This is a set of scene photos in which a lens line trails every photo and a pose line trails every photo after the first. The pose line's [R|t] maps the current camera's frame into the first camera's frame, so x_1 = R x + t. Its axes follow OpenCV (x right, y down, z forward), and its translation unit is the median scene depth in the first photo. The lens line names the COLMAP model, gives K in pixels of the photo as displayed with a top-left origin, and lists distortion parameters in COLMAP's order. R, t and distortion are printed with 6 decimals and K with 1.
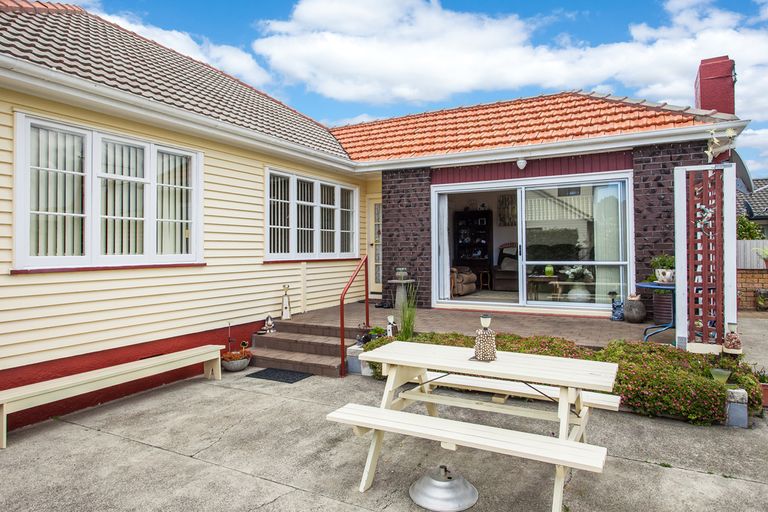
lens RADIAL K [[466.1, 0, 384.0], [0, 466.1, 256.0], [0, 0, 1]] dist [0.000103, -0.001052]
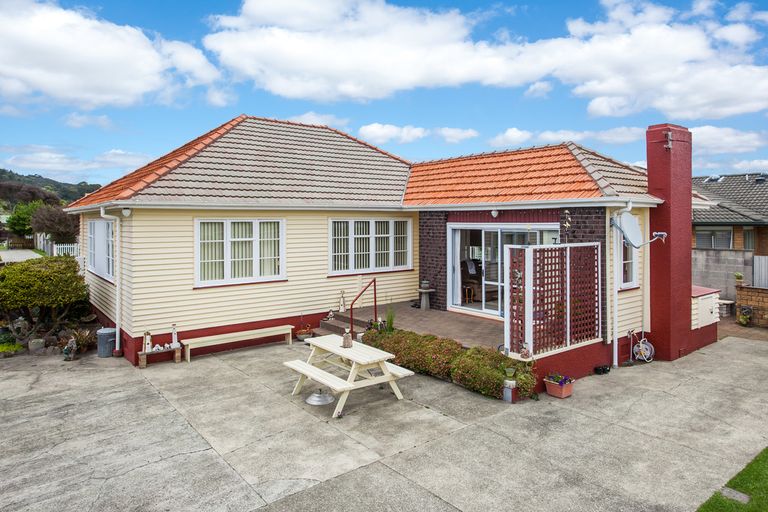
lens RADIAL K [[493.1, 0, 384.0], [0, 493.1, 256.0], [0, 0, 1]] dist [-0.001402, -0.000225]
pose [[0.914746, 0.033104, -0.402671, 0.611352], [-0.007550, 0.997864, 0.064884, -0.171679], [0.403959, -0.056312, 0.913042, -0.492399]]
